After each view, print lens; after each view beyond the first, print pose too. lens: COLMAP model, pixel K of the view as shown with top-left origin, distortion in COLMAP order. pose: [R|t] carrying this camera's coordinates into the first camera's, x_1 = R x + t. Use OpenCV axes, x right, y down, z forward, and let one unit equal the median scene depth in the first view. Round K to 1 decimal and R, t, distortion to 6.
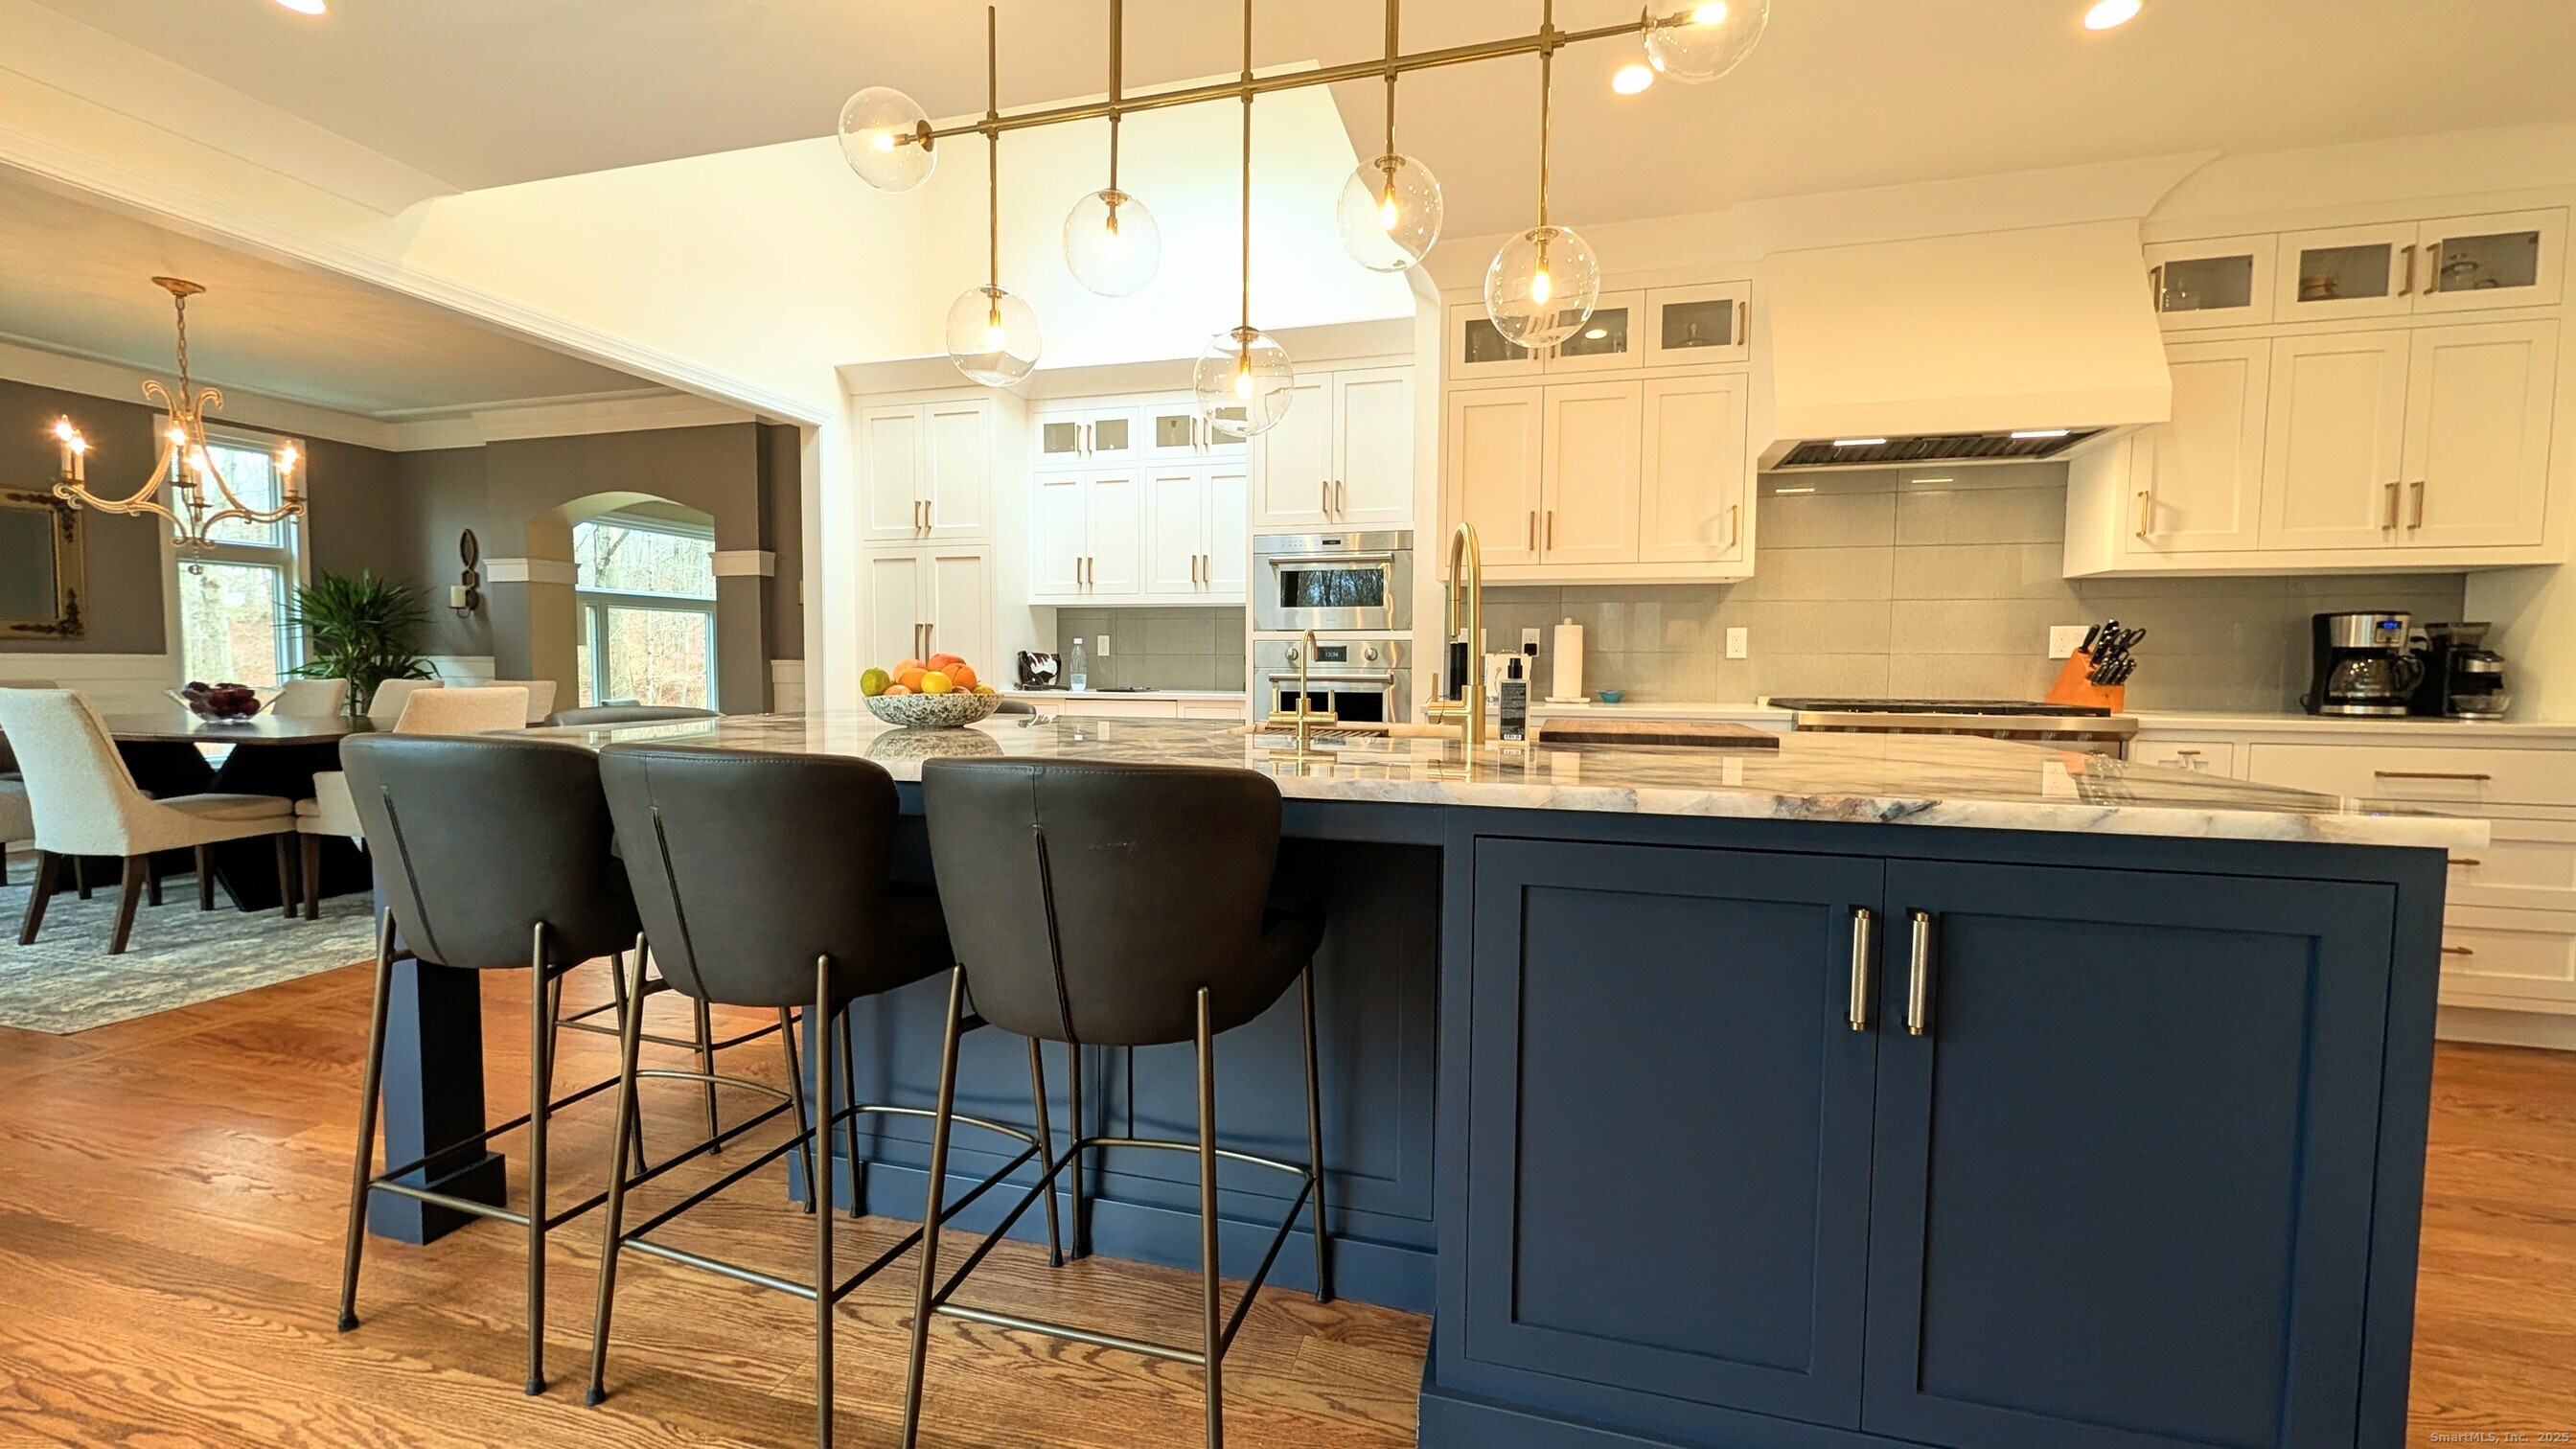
lens RADIAL K [[981.8, 0, 1276.5], [0, 981.8, 720.7], [0, 0, 1]] dist [-0.000445, 0.000241]
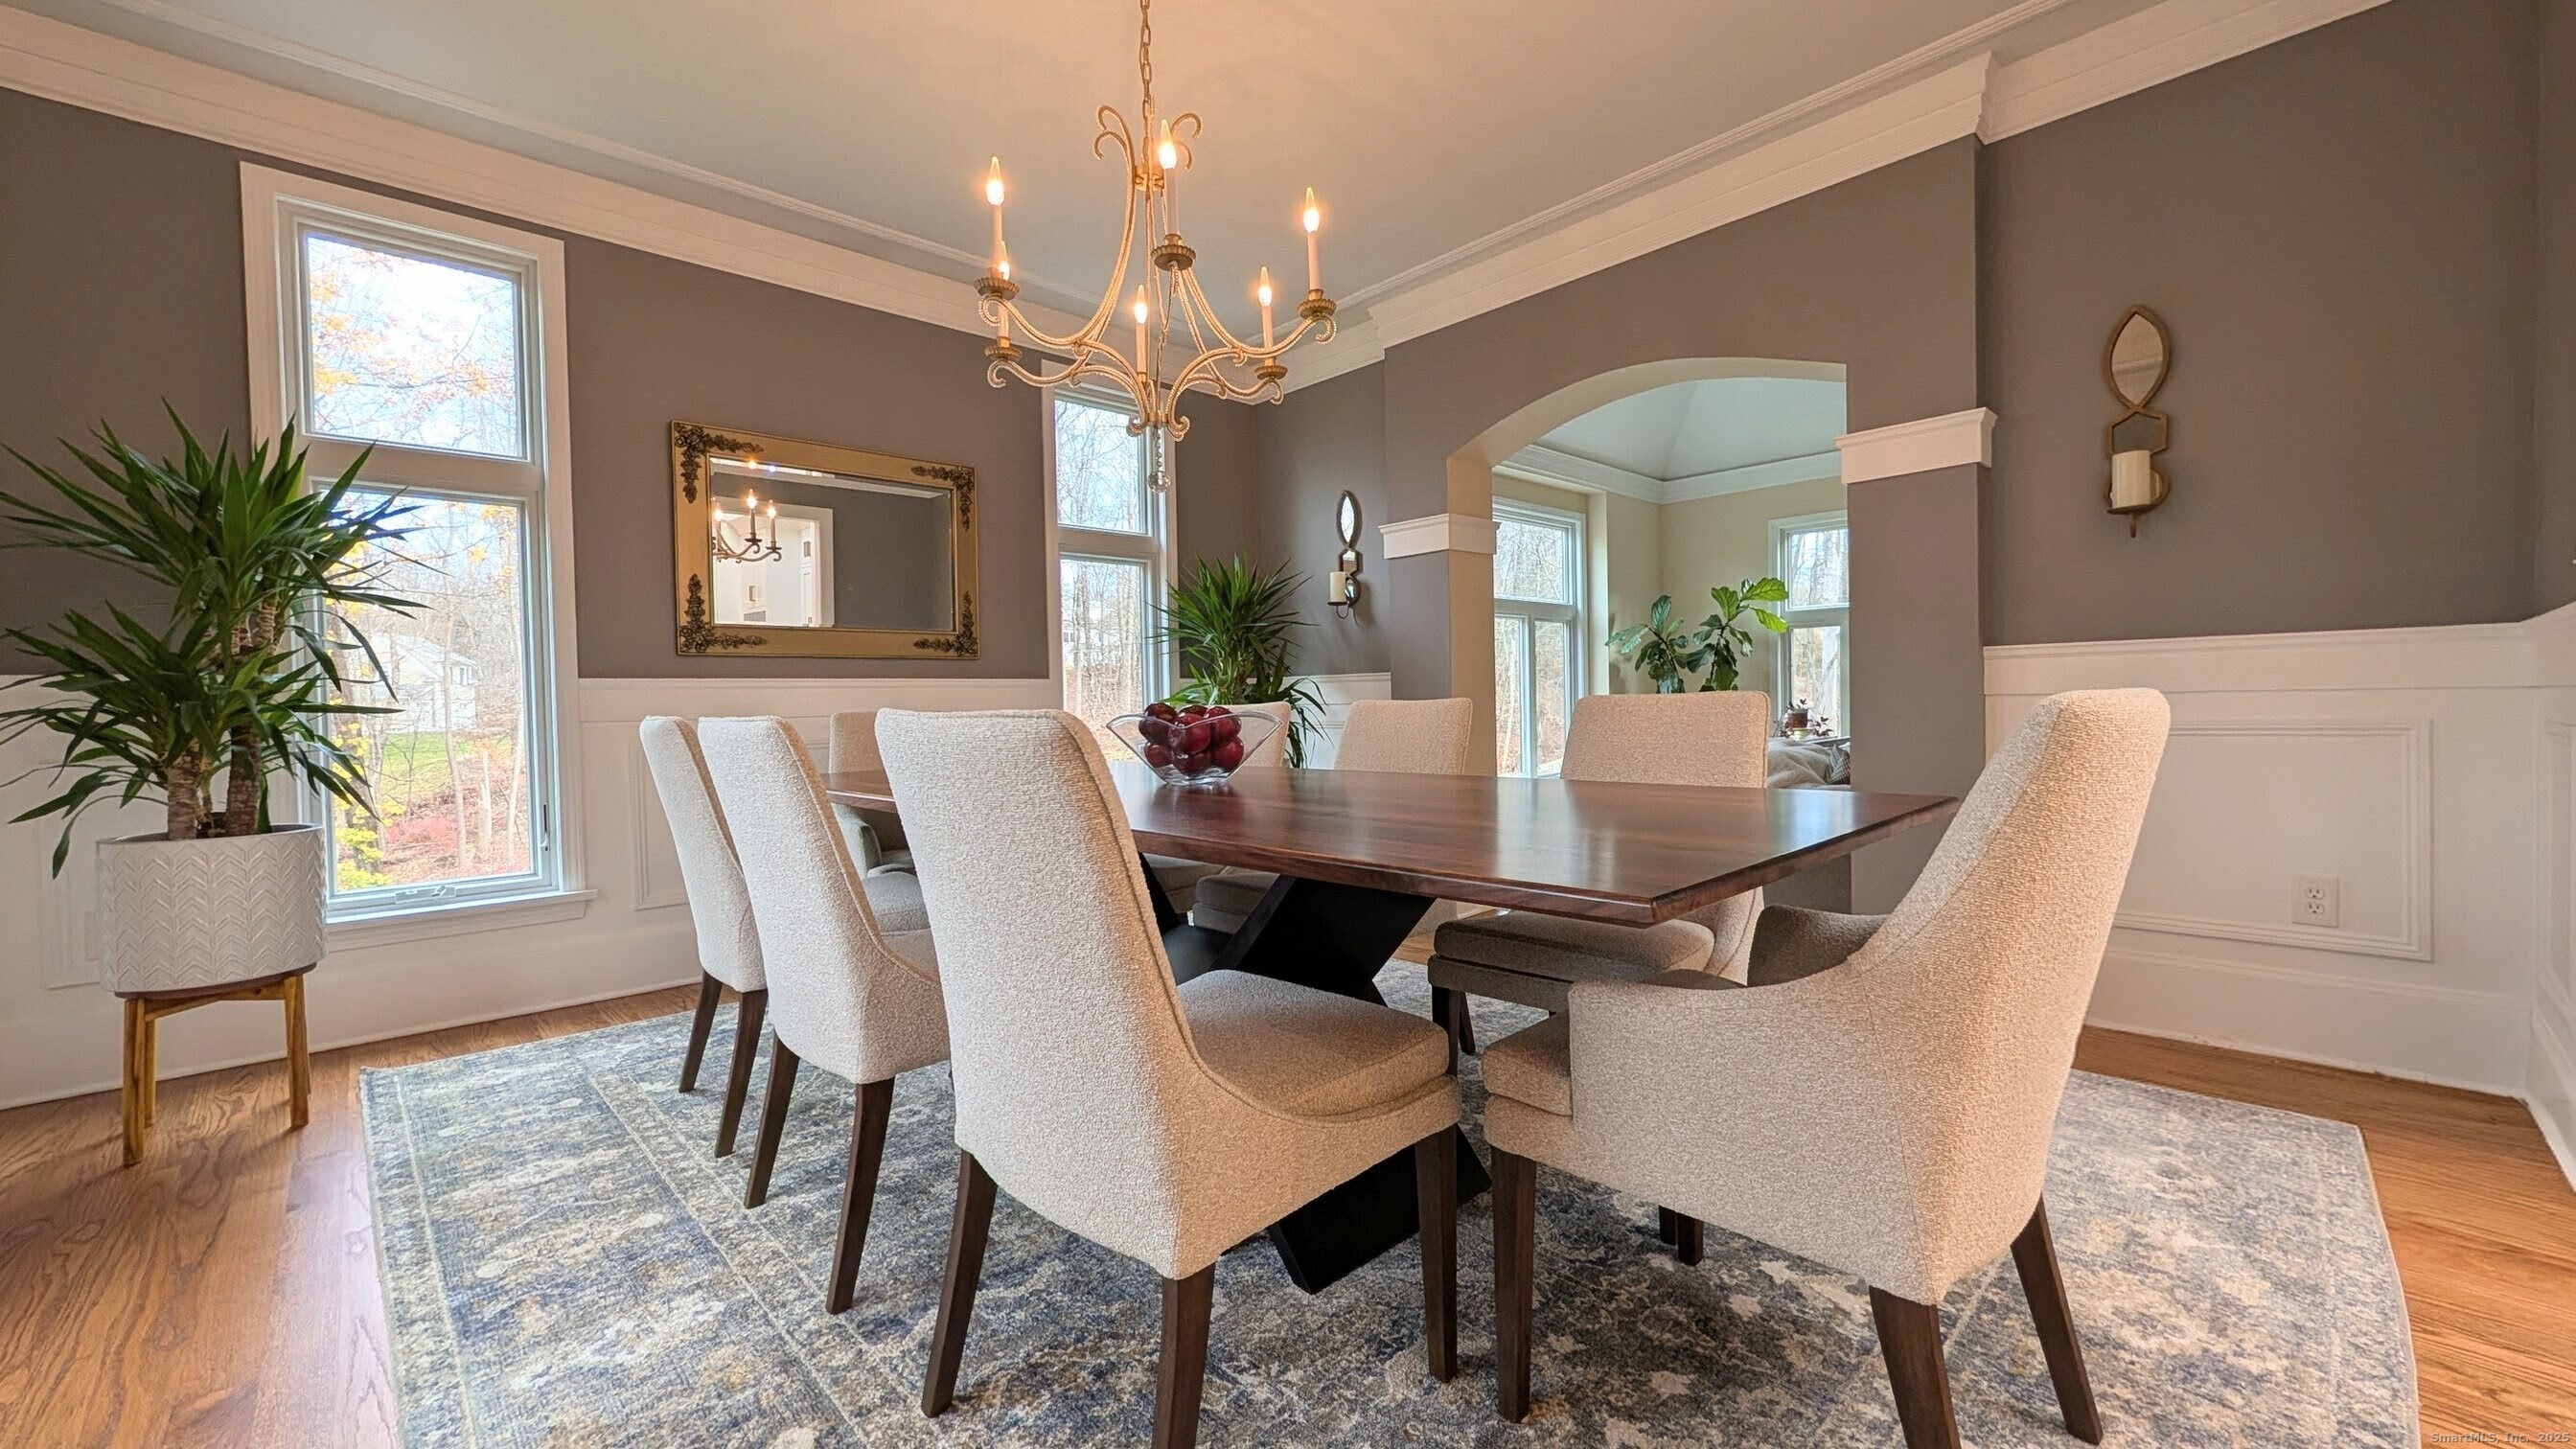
lens RADIAL K [[981.8, 0, 1272.2], [0, 981.8, 723.4], [0, 0, 1]] dist [-0.000445, 0.000241]
pose [[0.849829, -0.012570, -0.526908, -0.682204], [-0.003284, 0.999570, -0.029143, -0.014125], [0.527048, 0.026497, 0.849422, 0.524241]]
